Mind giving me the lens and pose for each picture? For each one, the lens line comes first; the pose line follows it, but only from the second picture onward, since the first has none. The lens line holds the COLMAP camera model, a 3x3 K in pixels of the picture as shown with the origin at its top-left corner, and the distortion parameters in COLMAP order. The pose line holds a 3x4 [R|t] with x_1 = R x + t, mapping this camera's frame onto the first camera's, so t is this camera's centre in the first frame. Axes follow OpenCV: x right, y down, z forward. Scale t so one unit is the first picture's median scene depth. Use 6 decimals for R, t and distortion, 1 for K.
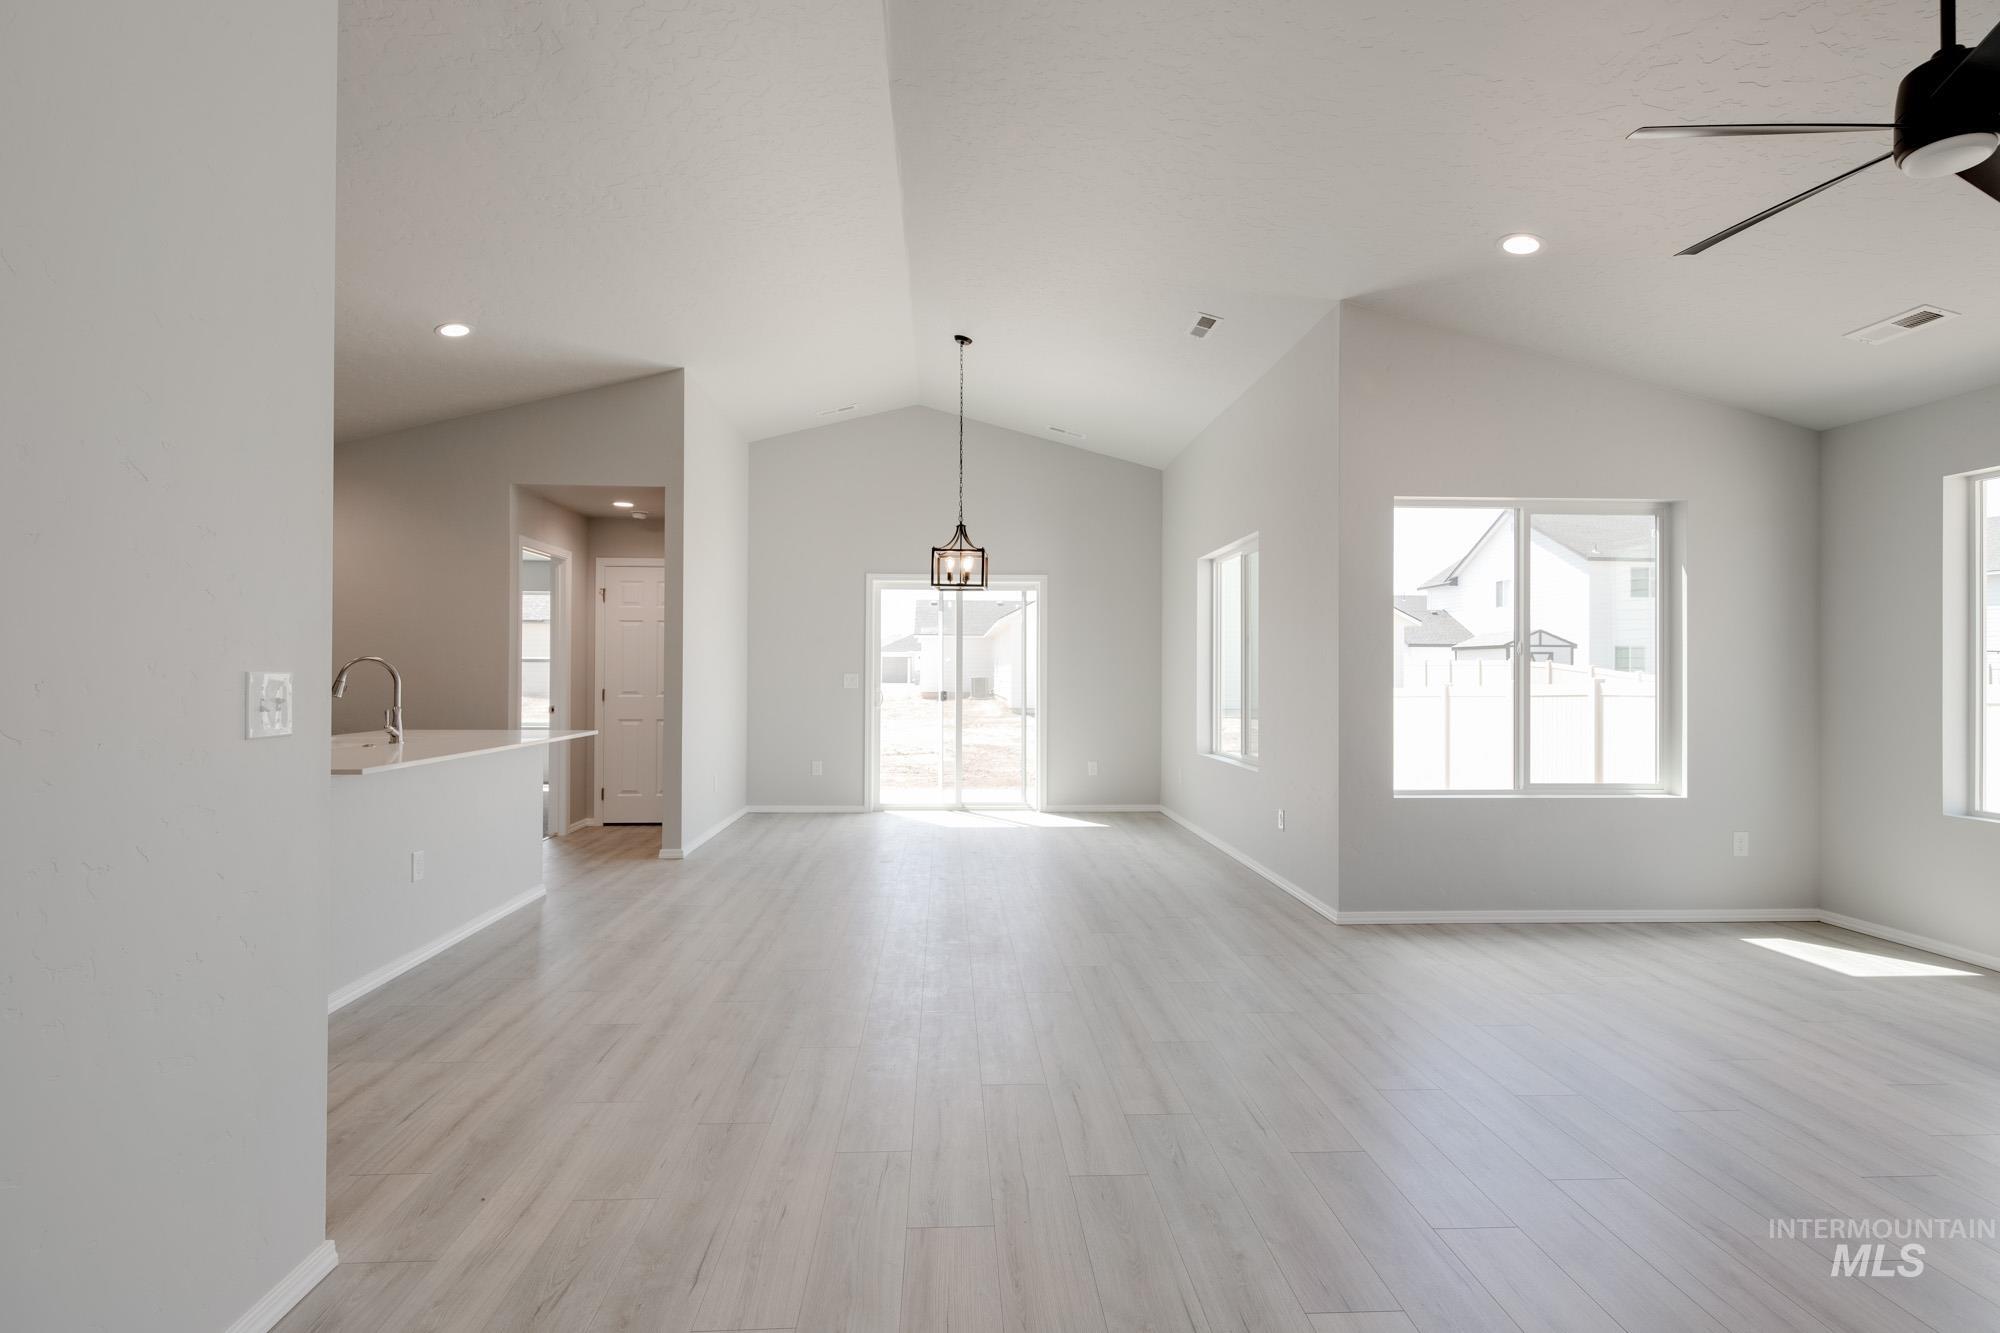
lens RADIAL K [[993.7, 0, 1000.0], [0, 993.7, 666.5], [0, 0, 1]] dist [0.018967, -0.000226]
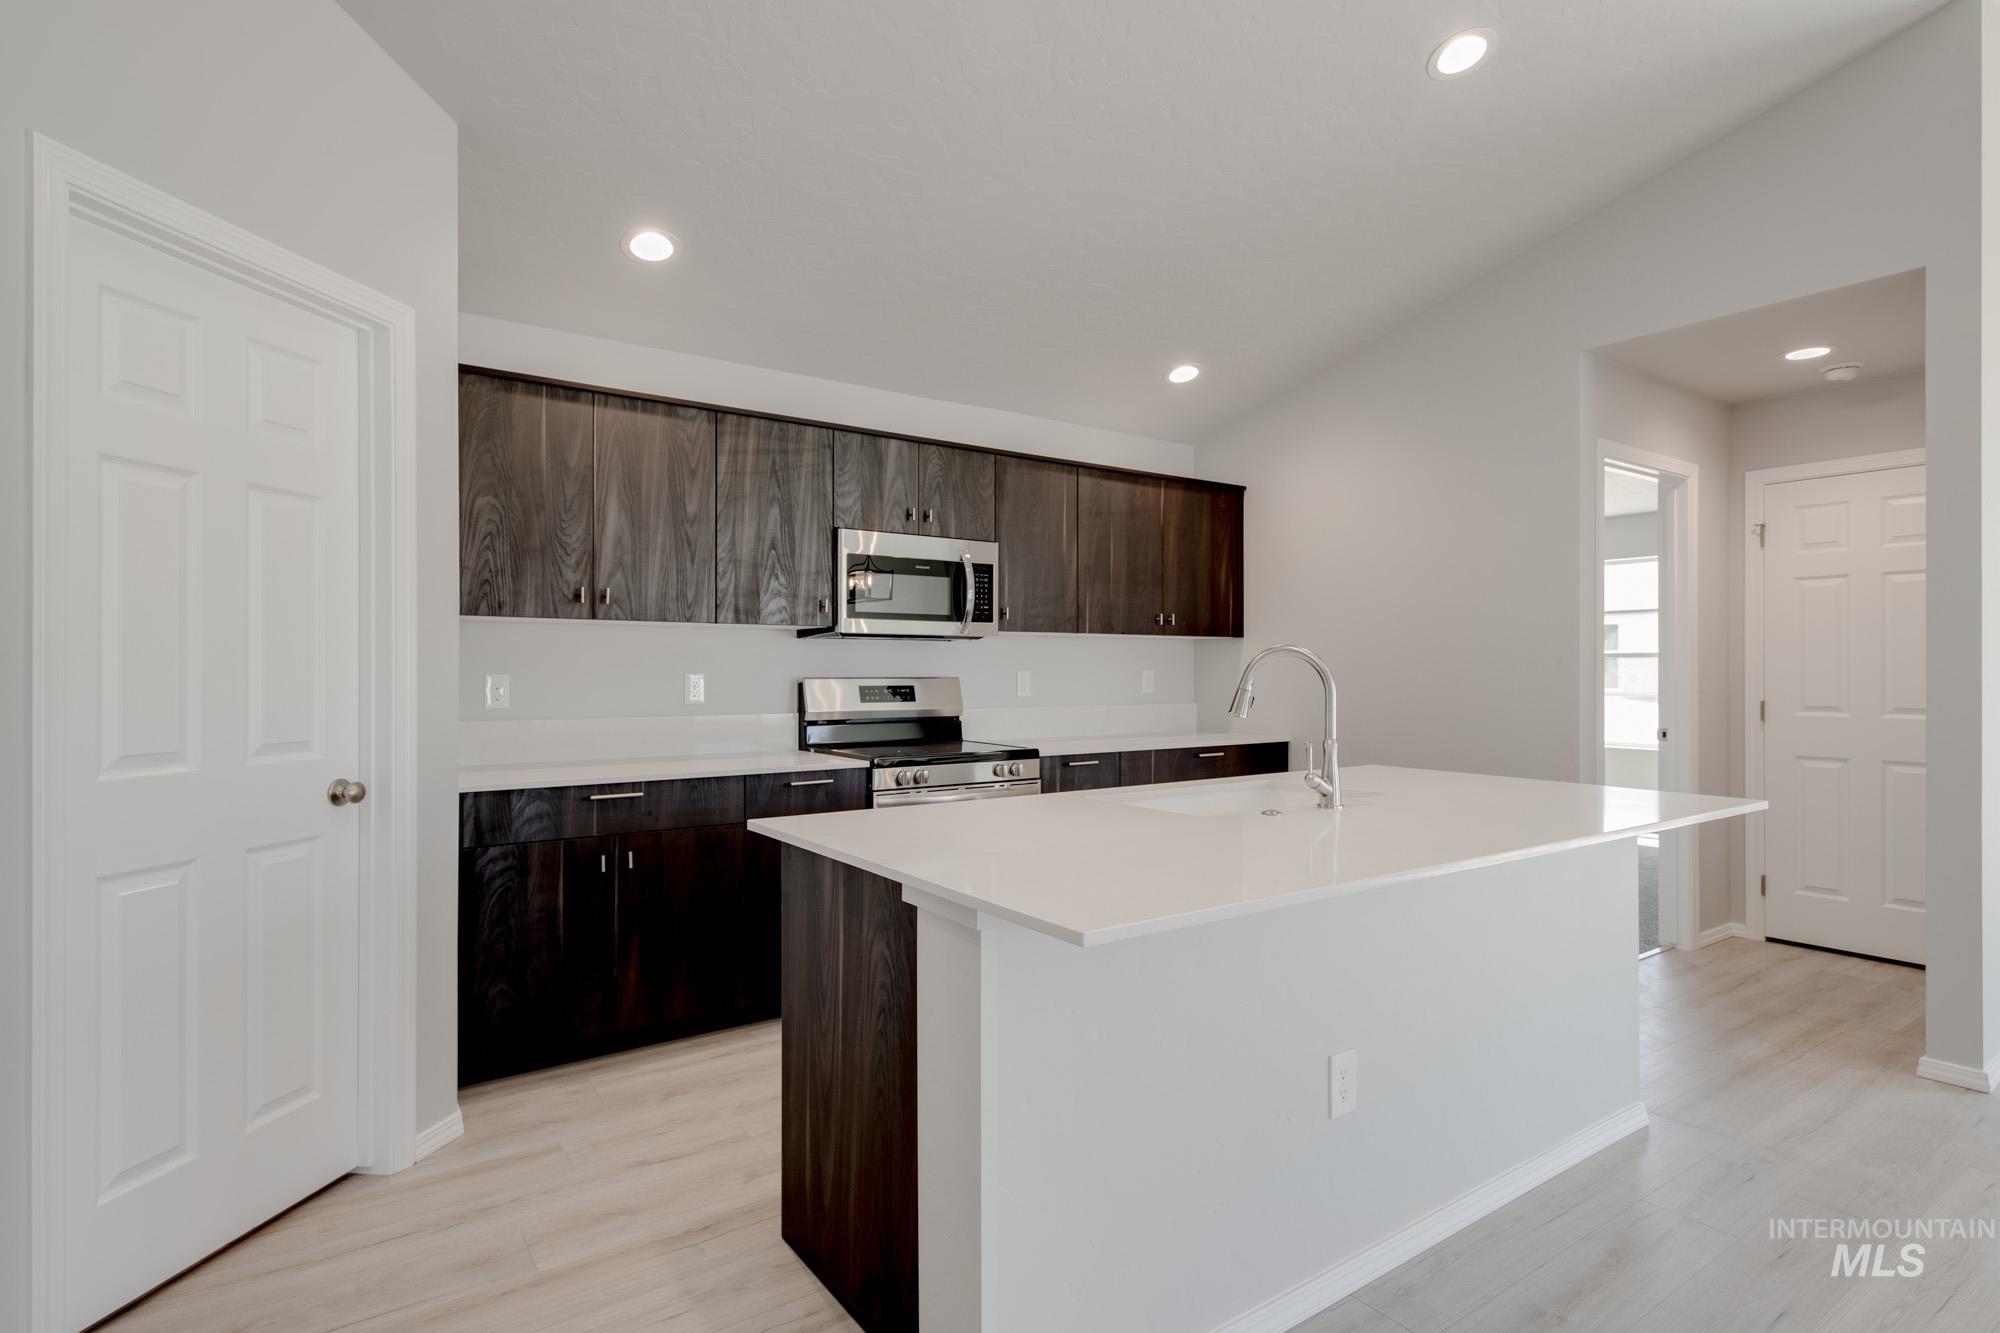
lens RADIAL K [[1001.4, 0, 991.8], [0, 1001.4, 670.9], [0, 0, 1]] dist [0.007633, -0.000645]
pose [[0.525574, -0.005063, -0.850733, -0.163547], [0.009364, 0.999956, -0.000166, 0.001975], [0.850696, -0.007878, 0.525599, 0.377289]]
